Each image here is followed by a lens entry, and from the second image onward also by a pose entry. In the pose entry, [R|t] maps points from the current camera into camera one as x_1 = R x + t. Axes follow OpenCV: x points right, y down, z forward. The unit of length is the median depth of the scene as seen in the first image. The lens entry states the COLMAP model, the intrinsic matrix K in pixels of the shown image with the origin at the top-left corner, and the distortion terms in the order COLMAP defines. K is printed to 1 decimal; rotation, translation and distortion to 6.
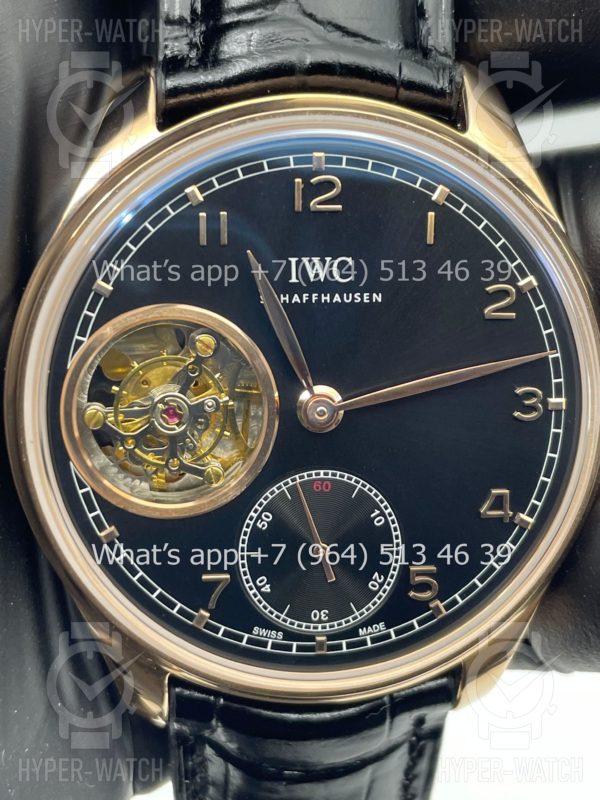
lens RADIAL K [[1262.7, 0, 300.0], [0, 1262.7, 400.0], [0, 0, 1]] dist [0.149959, -0.076776]
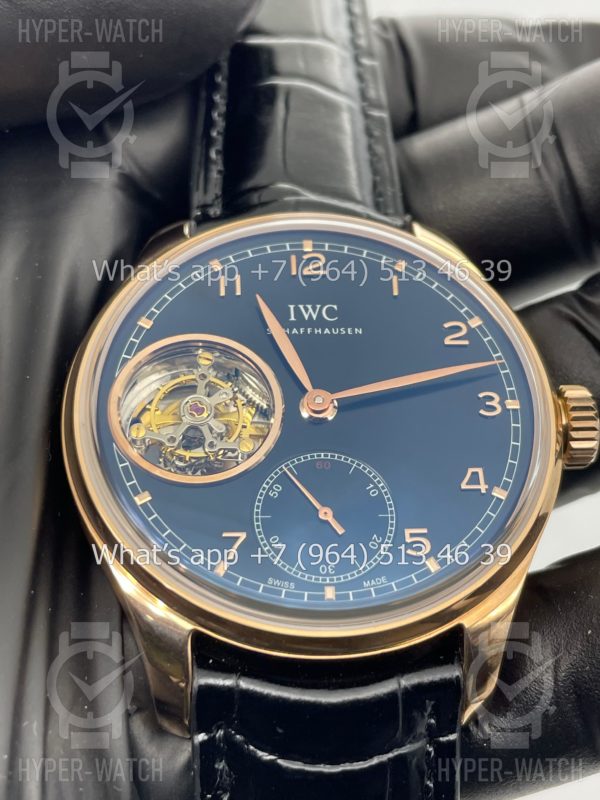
lens RADIAL K [[1262.7, 0, 300.0], [0, 1262.7, 400.0], [0, 0, 1]] dist [0.149959, -0.076776]
pose [[0.998391, -0.055242, -0.012825, 0.014383], [0.036814, 0.803343, -0.594378, 0.724306], [0.043137, 0.592949, 0.804084, 0.009507]]
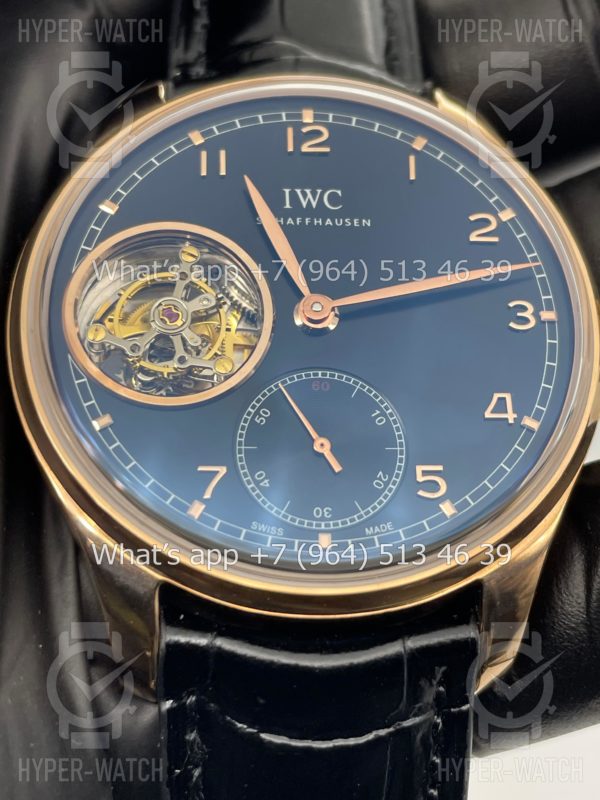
lens RADIAL K [[1262.7, 0, 300.0], [0, 1262.7, 400.0], [0, 0, 1]] dist [0.149959, -0.076776]
pose [[0.999418, -0.031861, -0.012158, 0.013143], [0.021248, 0.860643, -0.508766, 0.581815], [0.026674, 0.508212, 0.860819, 0.153561]]
